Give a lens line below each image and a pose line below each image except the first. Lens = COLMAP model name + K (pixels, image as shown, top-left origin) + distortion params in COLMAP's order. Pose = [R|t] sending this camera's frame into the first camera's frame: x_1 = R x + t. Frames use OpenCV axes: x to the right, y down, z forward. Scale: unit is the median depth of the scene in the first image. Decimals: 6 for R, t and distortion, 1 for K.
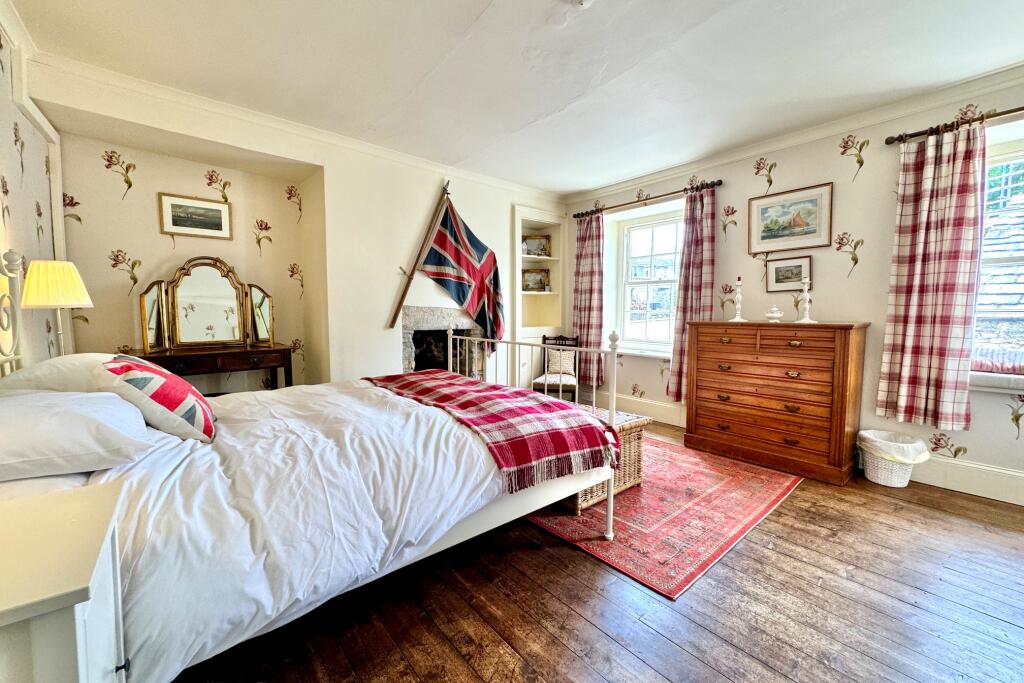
lens RADIAL K [[407.9, 0, 511.0], [0, 407.9, 337.6], [0, 0, 1]] dist [-0.000068, 0.000017]
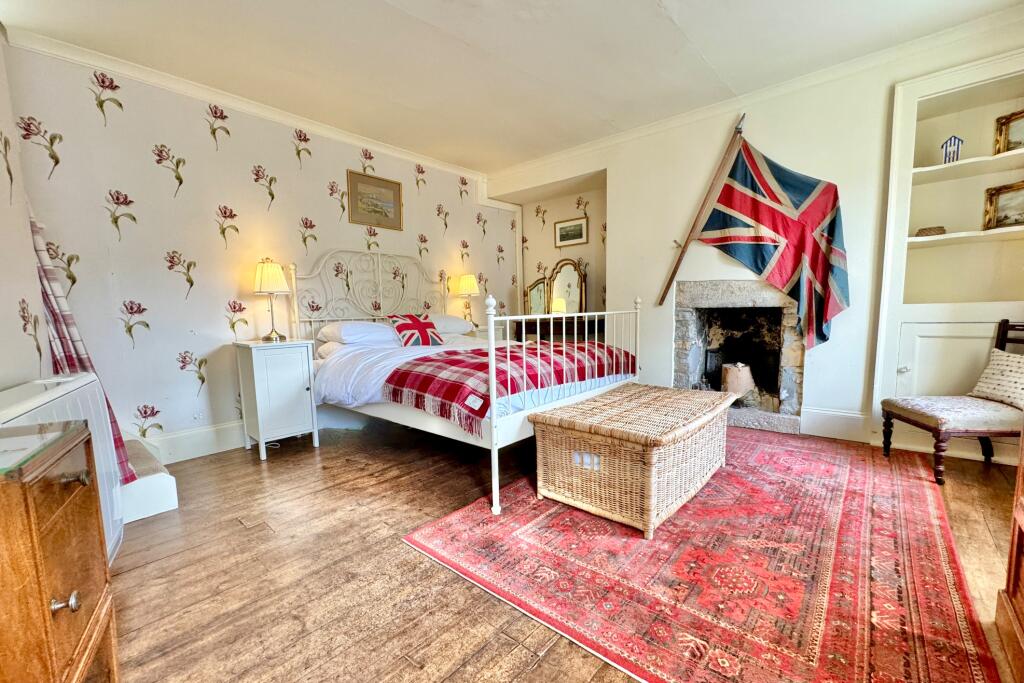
lens RADIAL K [[407.9, 0, 504.5], [0, 407.9, 356.4], [0, 0, 1]] dist [-0.000068, 0.000017]
pose [[0.147278, 0.105235, -0.983481, 0.596921], [-0.038260, 0.994186, 0.100651, 0.013742], [0.988355, 0.022804, 0.150448, 0.447665]]
